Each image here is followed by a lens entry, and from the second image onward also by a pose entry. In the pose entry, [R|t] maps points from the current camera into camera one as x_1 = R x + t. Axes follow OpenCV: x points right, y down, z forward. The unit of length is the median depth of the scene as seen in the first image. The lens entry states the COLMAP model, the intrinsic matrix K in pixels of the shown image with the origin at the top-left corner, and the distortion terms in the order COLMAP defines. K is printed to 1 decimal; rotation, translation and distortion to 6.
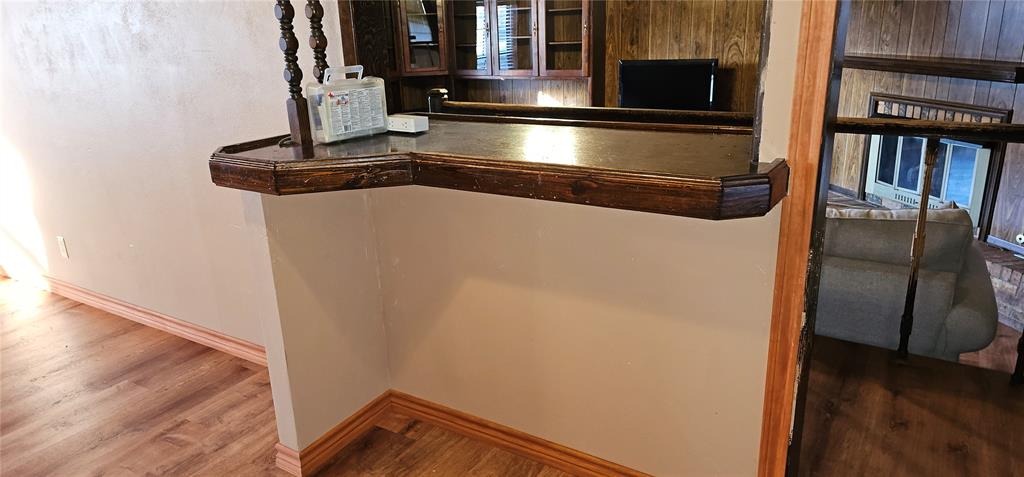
lens RADIAL K [[667.6, 0, 501.2], [0, 667.6, 237.2], [0, 0, 1]] dist [0.058549, -0.057826]
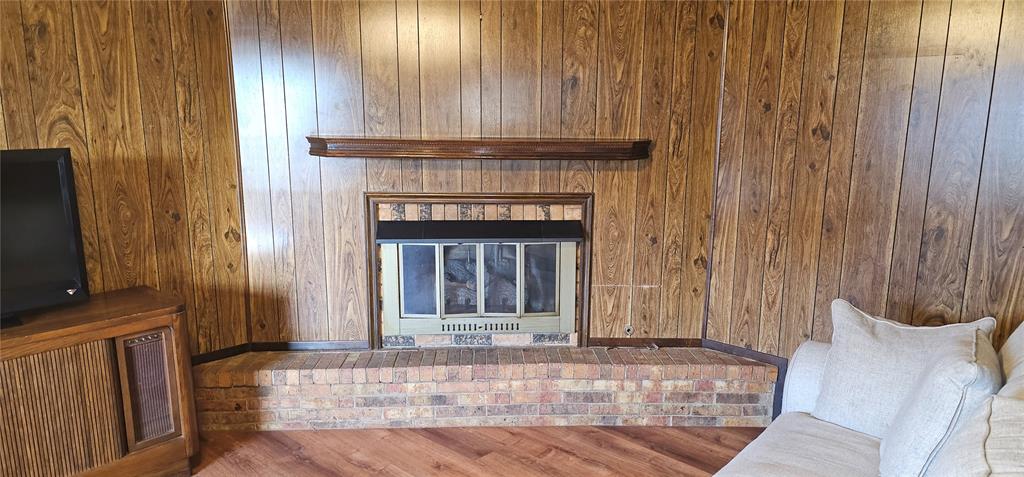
lens RADIAL K [[667.6, 0, 501.2], [0, 667.6, 237.2], [0, 0, 1]] dist [0.058549, -0.057826]
pose [[0.152683, -0.135074, 0.979001, -0.140039], [0.288447, 0.953573, 0.086580, -0.309309], [-0.945244, 0.269171, 0.184556, 1.237217]]
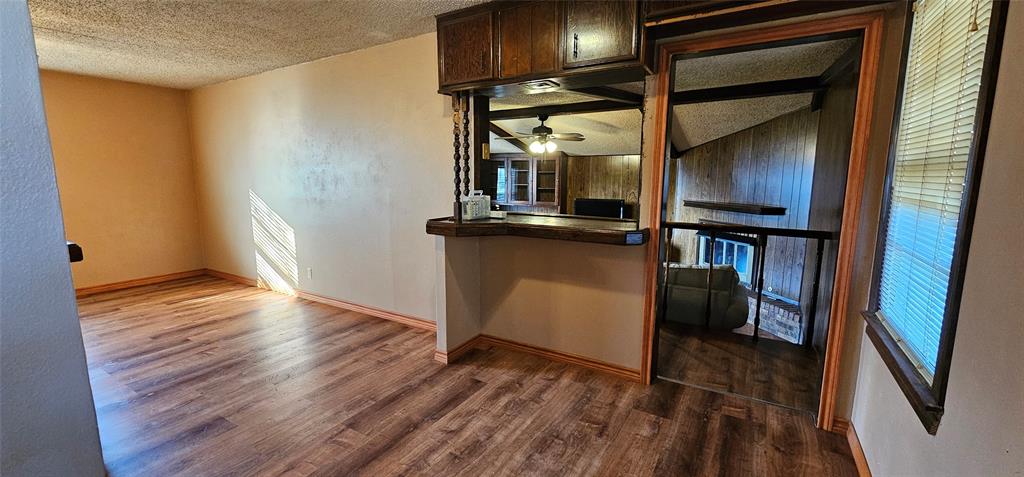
lens RADIAL K [[415.2, 0, 506.5], [0, 415.2, 239.0], [0, 0, 1]] dist [-0.000225, -0.000030]
pose [[0.998822, 0.038680, 0.029295, -0.101179], [-0.033415, 0.986107, -0.162718, 0.108572], [-0.035182, 0.161548, 0.986238, -0.315339]]
